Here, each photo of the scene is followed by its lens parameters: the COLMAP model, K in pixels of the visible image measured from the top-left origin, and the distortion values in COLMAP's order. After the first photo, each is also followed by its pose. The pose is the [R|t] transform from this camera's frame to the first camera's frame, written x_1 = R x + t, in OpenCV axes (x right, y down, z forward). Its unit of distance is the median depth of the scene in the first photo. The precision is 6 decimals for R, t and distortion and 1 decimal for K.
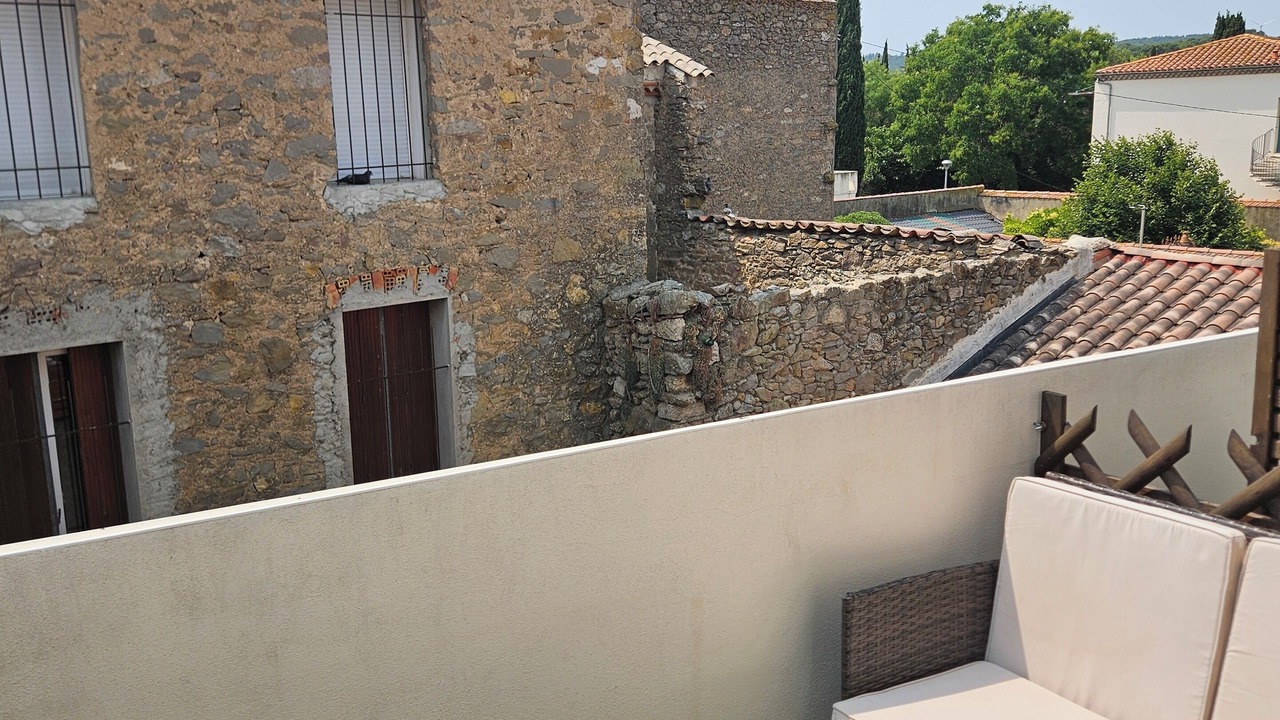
lens RADIAL K [[1135.8, 0, 641.0], [0, 1135.8, 352.2], [0, 0, 1]] dist [0.085508, -0.084039]
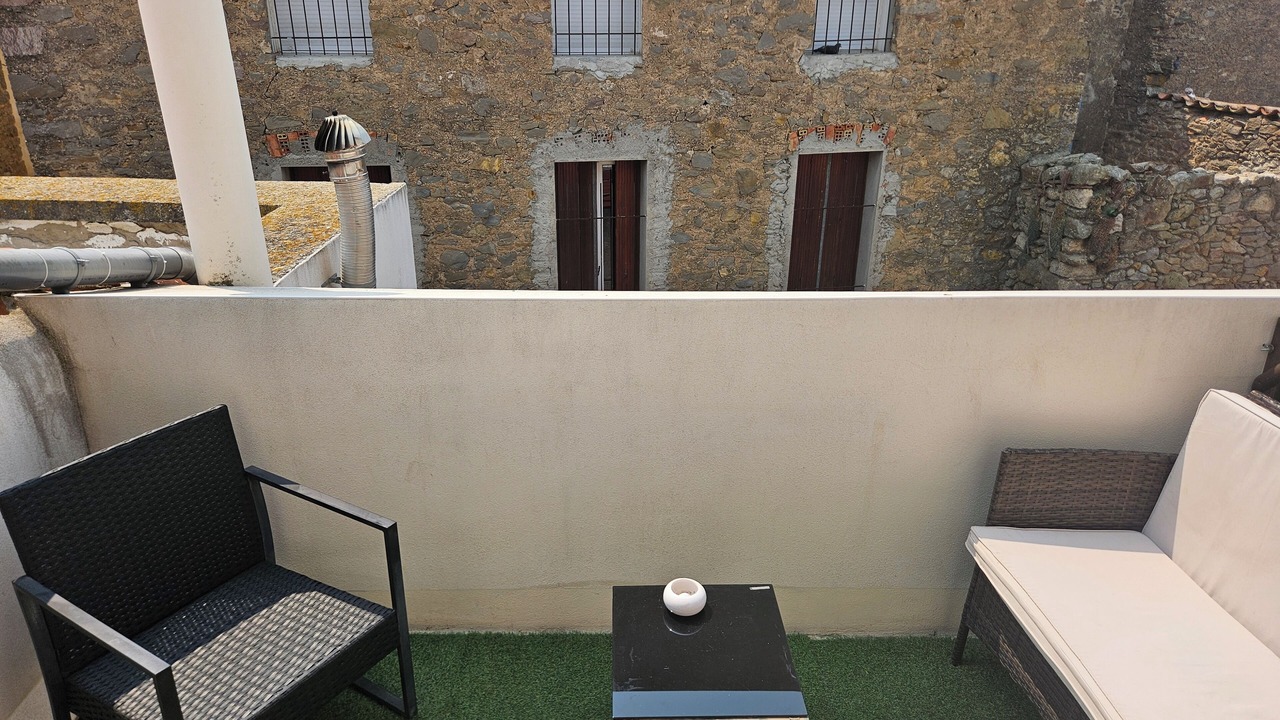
lens RADIAL K [[854.6, 0, 635.3], [0, 854.6, 350.8], [0, 0, 1]] dist [0.069549, -0.062076]
pose [[0.875521, 0.207821, -0.436202, 0.057461], [-0.119320, 0.967809, 0.221604, -0.013314], [0.468215, -0.141972, 0.872135, 0.003689]]
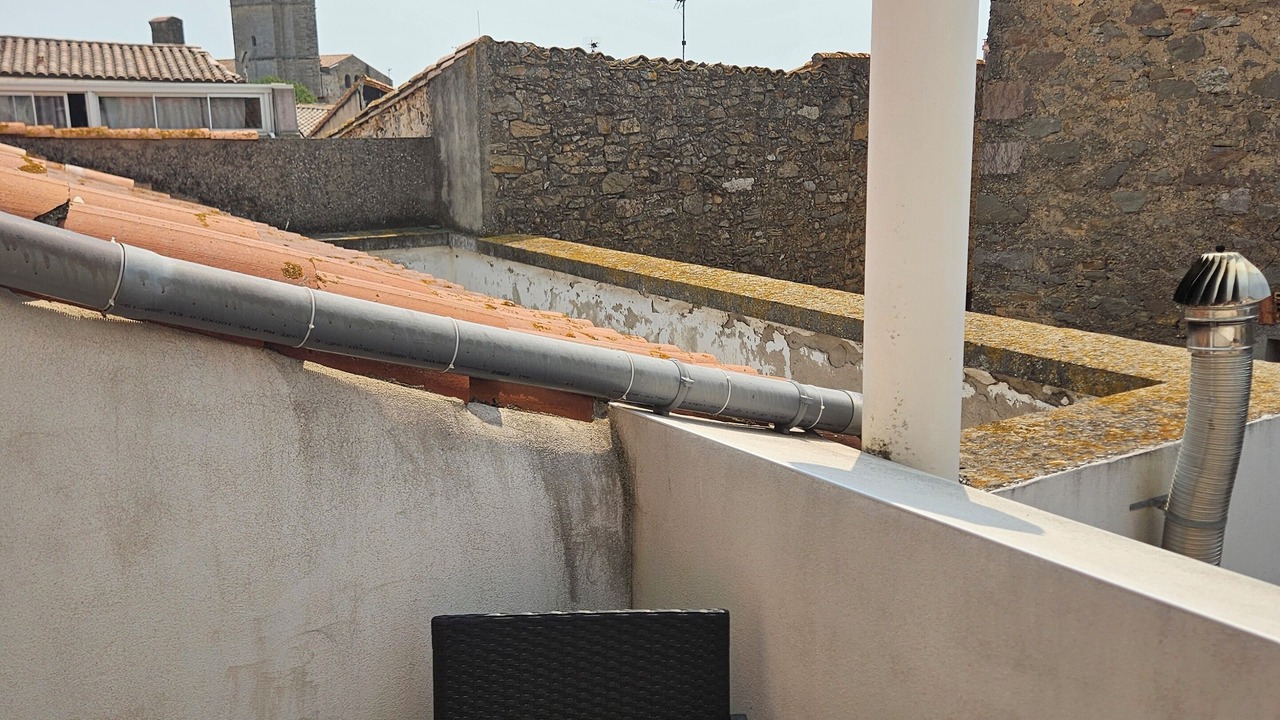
lens RADIAL K [[1135.8, 0, 647.0], [0, 1135.8, 383.9], [0, 0, 1]] dist [0.085508, -0.084039]
pose [[0.101241, 0.242535, -0.964846, 0.053367], [-0.195248, 0.955812, 0.219777, -0.018307], [0.975515, 0.166133, 0.144122, 0.106485]]
